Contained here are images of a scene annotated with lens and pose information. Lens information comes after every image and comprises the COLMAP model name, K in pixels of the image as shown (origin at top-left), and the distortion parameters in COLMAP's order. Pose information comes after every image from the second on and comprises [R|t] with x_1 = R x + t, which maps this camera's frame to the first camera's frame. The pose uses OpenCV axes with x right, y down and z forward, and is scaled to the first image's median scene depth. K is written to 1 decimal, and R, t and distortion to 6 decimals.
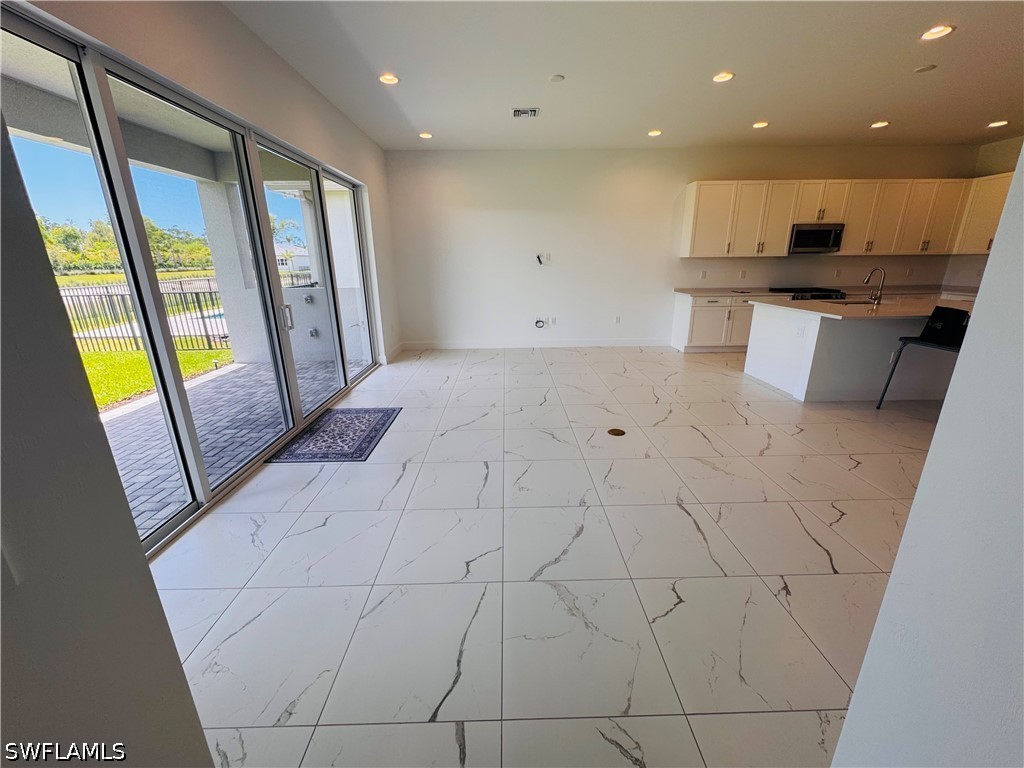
lens RADIAL K [[411.7, 0, 482.0], [0, 411.7, 393.7], [0, 0, 1]] dist [-0.003287, -0.000192]
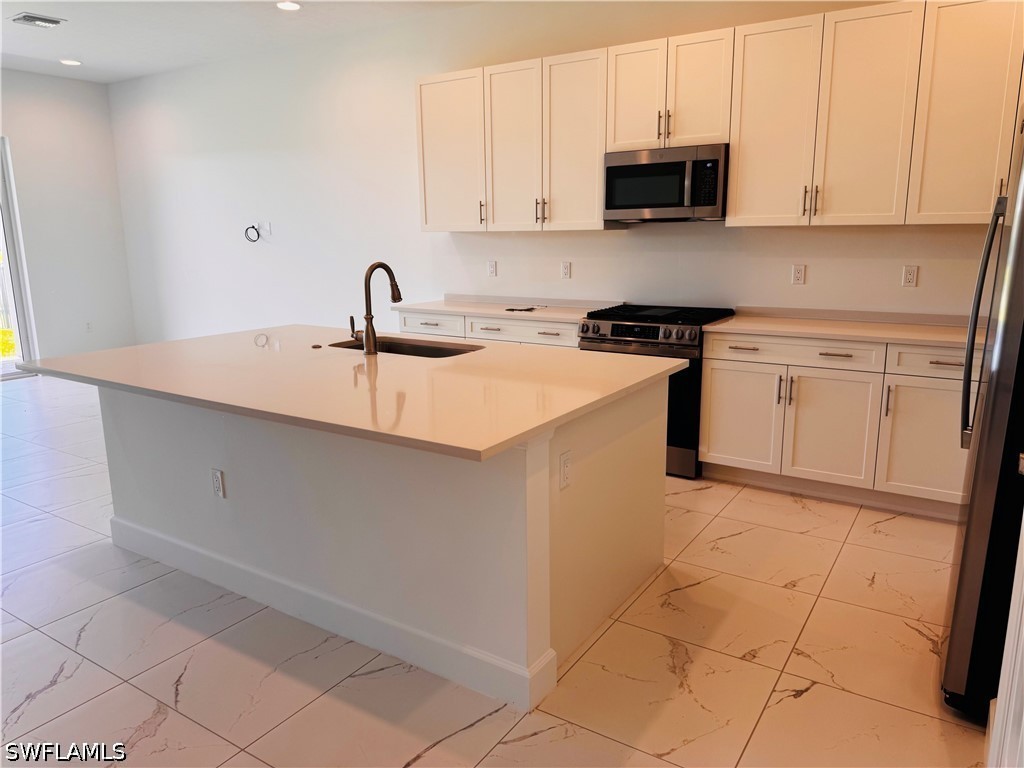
lens RADIAL K [[723.6, 0, 512.2], [0, 723.6, 384.1], [0, 0, 1]] dist [0.071297, -0.084183]
pose [[0.836025, 0.116119, -0.536264, 1.073800], [-0.172837, 0.983327, -0.056527, -0.126493], [0.520759, 0.139945, 0.842155, 0.363873]]
